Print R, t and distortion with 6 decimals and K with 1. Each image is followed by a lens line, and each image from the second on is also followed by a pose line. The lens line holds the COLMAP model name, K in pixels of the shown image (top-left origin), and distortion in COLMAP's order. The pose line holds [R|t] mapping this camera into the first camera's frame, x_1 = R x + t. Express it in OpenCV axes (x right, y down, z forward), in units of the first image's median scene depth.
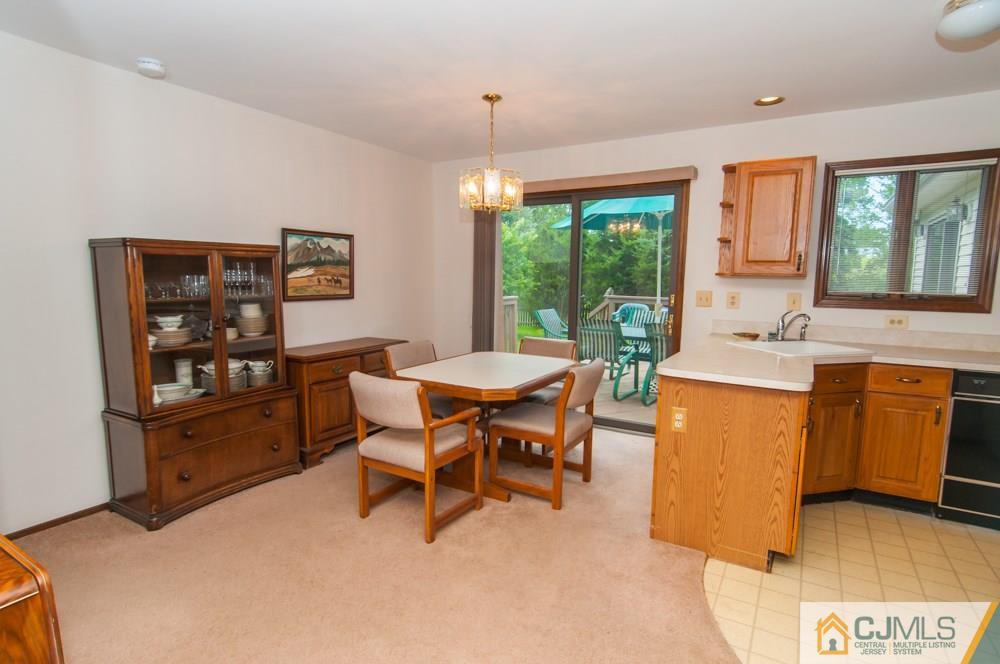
lens RADIAL K [[514.8, 0, 500.2], [0, 514.8, 335.9], [0, 0, 1]] dist [0.006636, -0.002705]
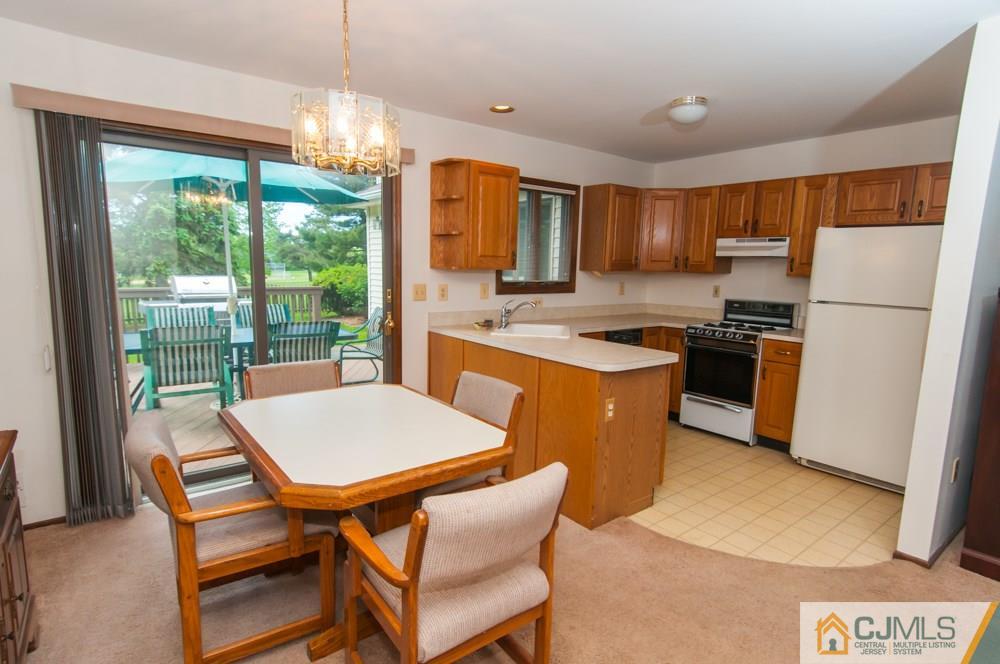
lens RADIAL K [[514.8, 0, 498.6], [0, 514.8, 334.6], [0, 0, 1]] dist [0.006636, -0.002705]
pose [[0.361751, -0.135039, 0.922443, -0.583294], [0.095958, 0.989592, 0.107238, -0.107822], [-0.927323, 0.049723, 0.370944, 0.662149]]
